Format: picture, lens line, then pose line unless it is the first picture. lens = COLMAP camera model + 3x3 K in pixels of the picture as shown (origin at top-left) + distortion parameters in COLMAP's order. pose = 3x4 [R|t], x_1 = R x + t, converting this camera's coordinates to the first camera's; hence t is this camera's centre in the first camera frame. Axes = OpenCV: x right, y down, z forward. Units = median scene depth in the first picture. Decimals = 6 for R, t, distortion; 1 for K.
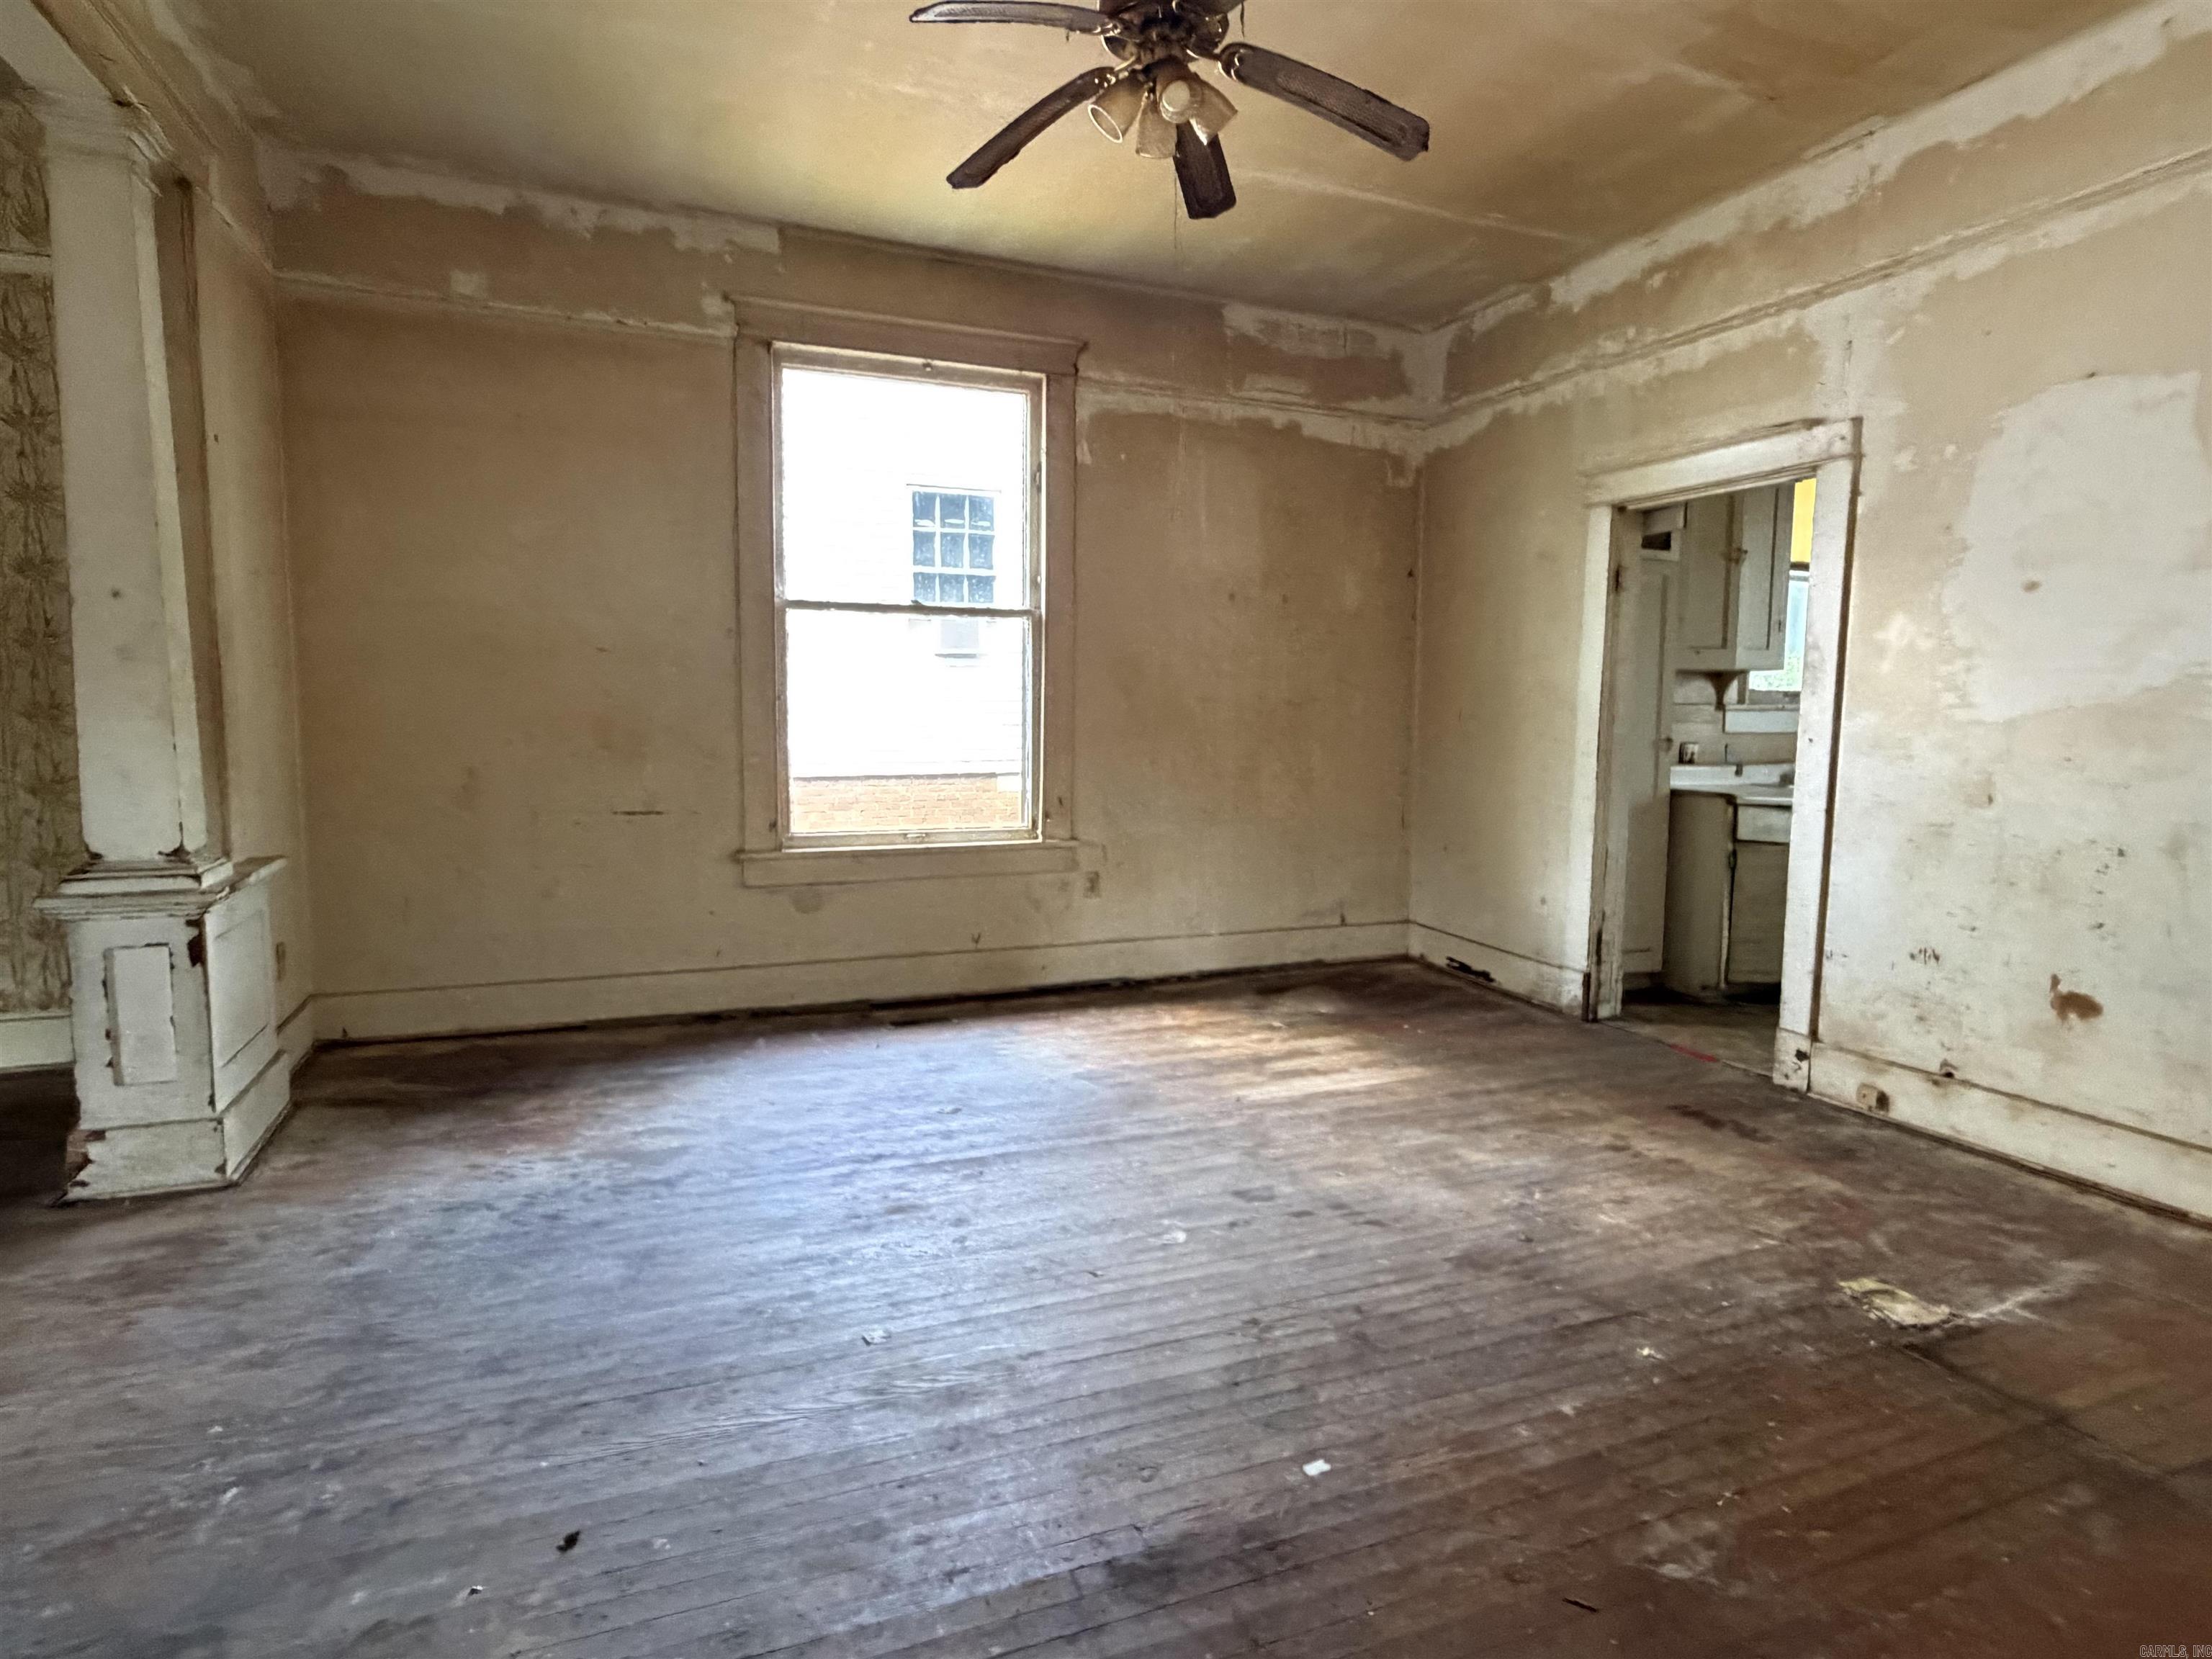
lens RADIAL K [[1175.2, 0, 1109.3], [0, 1175.2, 831.2], [0, 0, 1]] dist [0.001911, -0.000553]
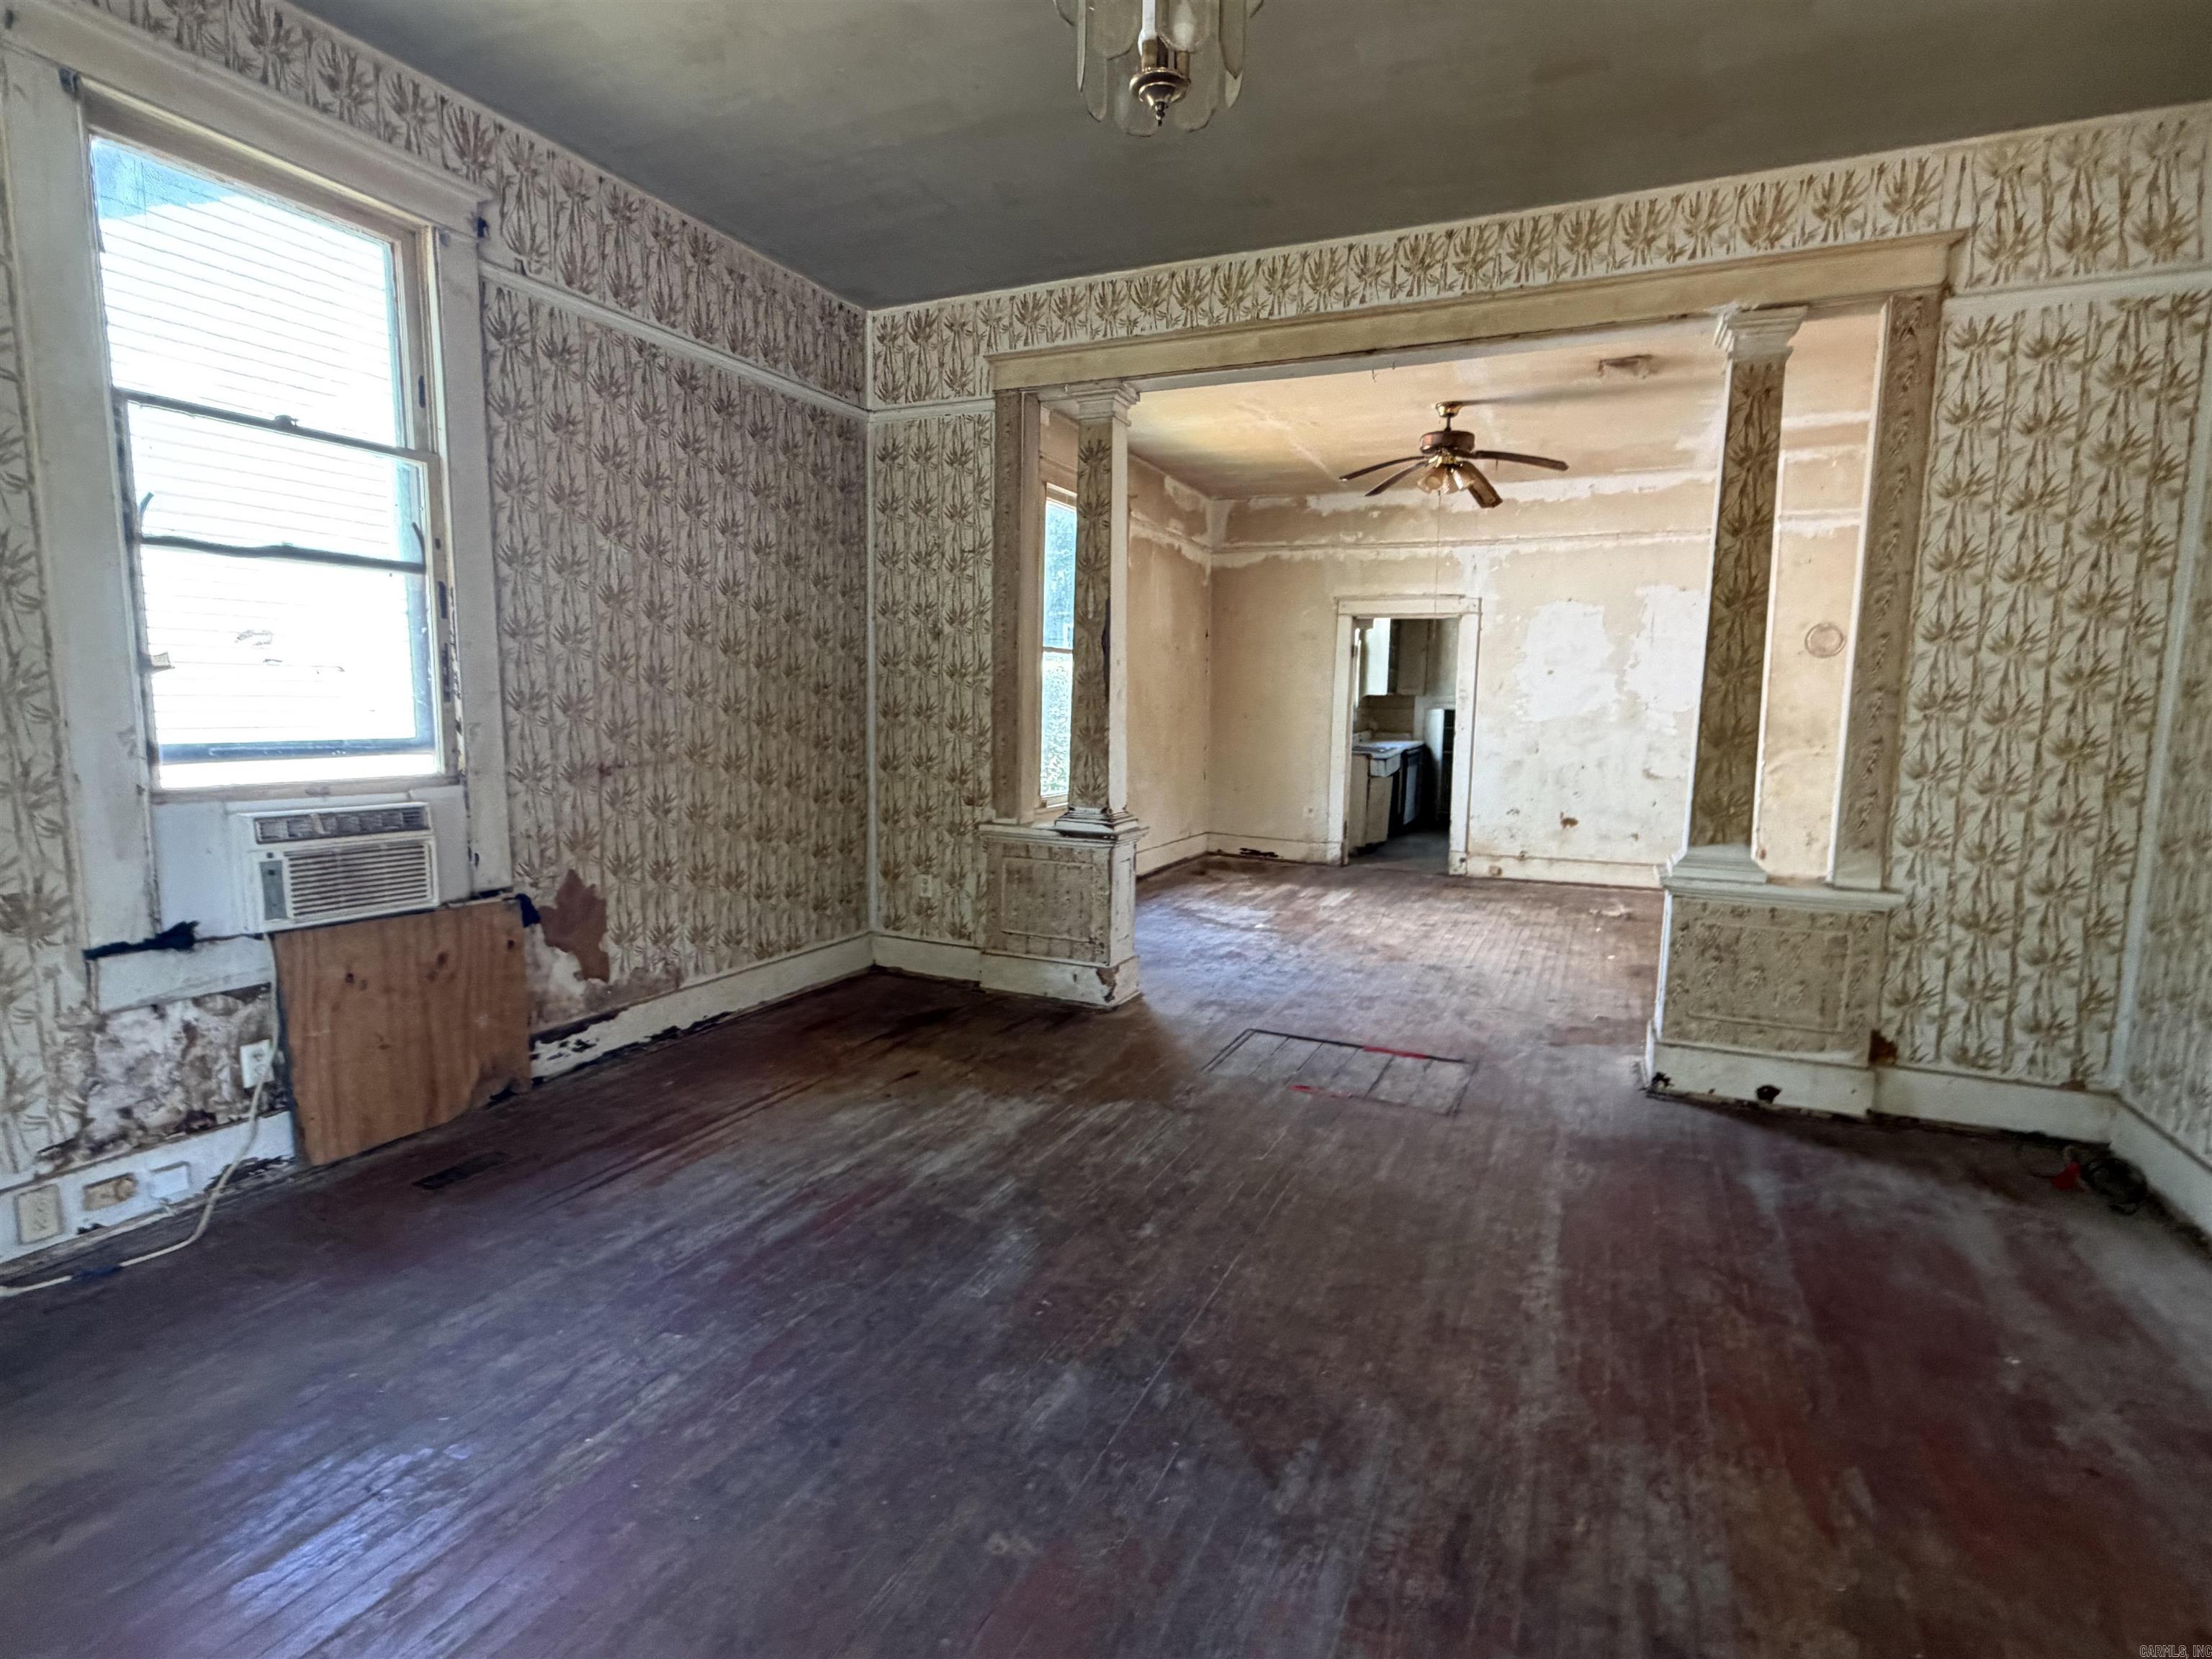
lens RADIAL K [[1090.5, 0, 1099.0], [0, 1090.5, 833.9], [0, 0, 1]] dist [-0.000301, -0.000103]
pose [[0.734983, -0.079271, 0.673436, -1.471634], [0.061149, 0.996845, 0.050602, -0.021232], [-0.675323, 0.003988, 0.737511, -0.141554]]
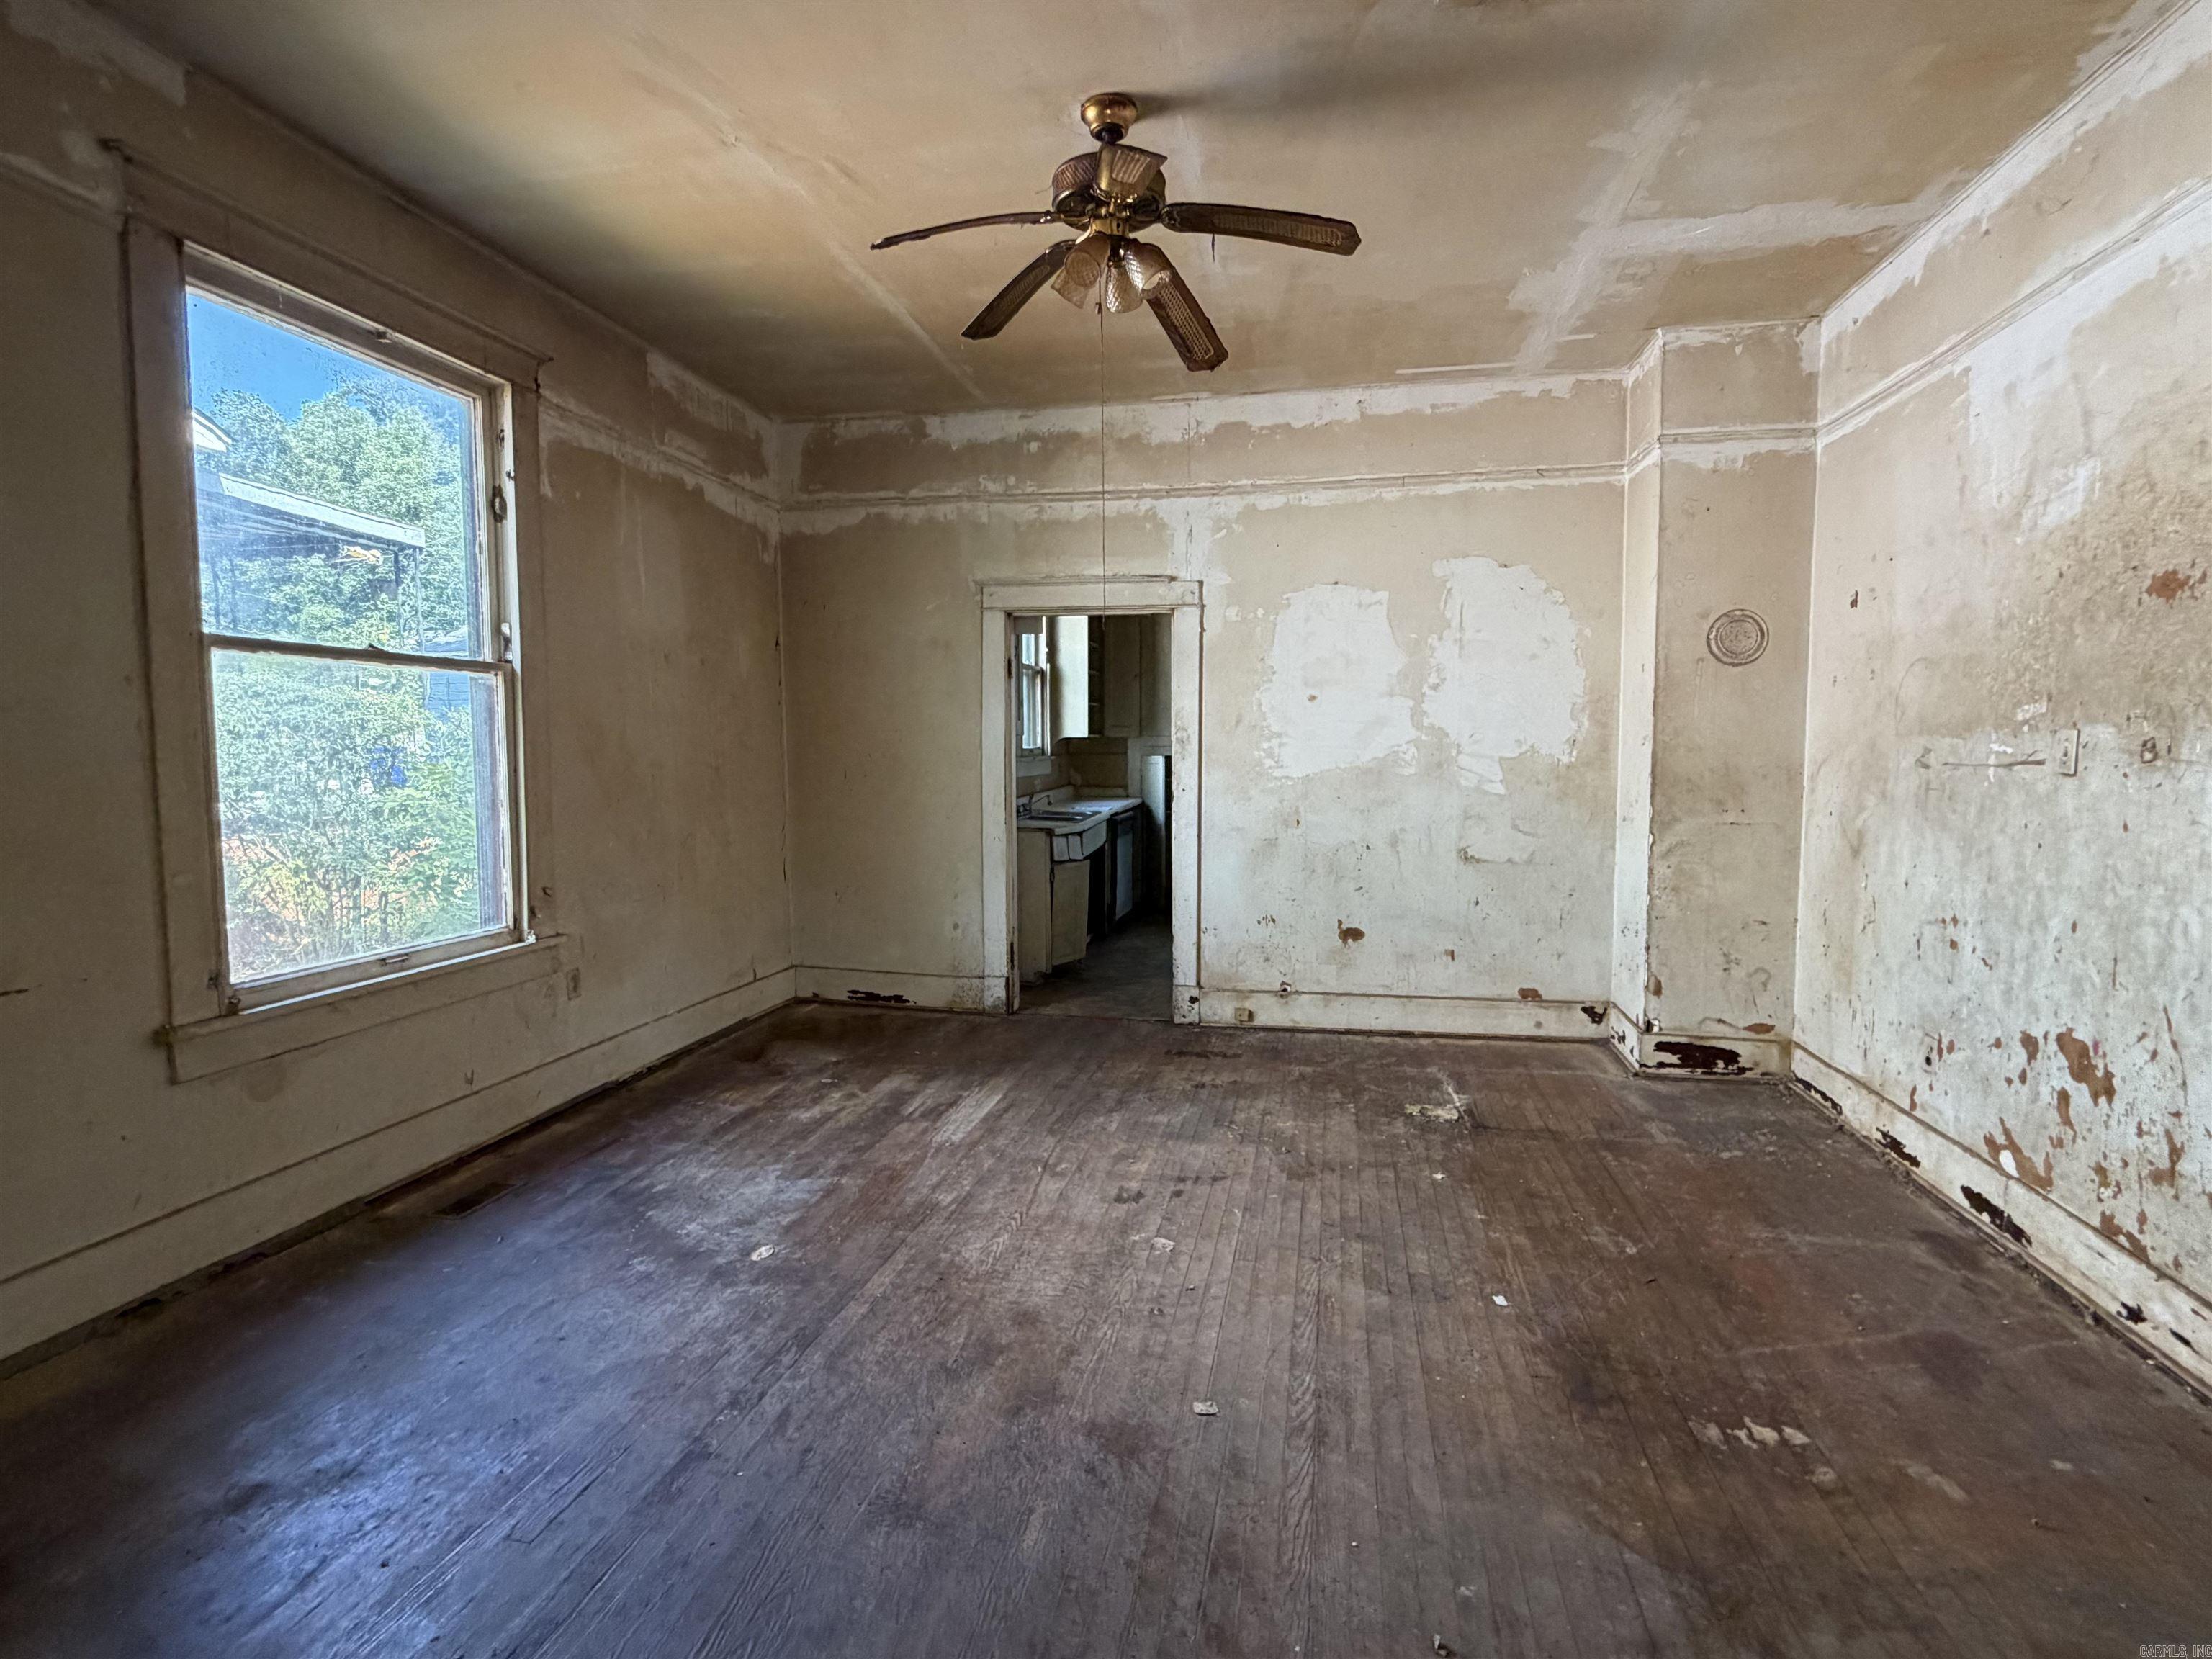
lens RADIAL K [[1093.7, 0, 1100.7], [0, 1093.7, 839.7], [0, 0, 1]] dist [0.001595, -0.000181]
pose [[0.560403, -0.078654, 0.824477, -0.618746], [0.091931, 0.995236, 0.032458, -0.069470], [-0.823102, 0.057606, 0.564964, 0.304096]]
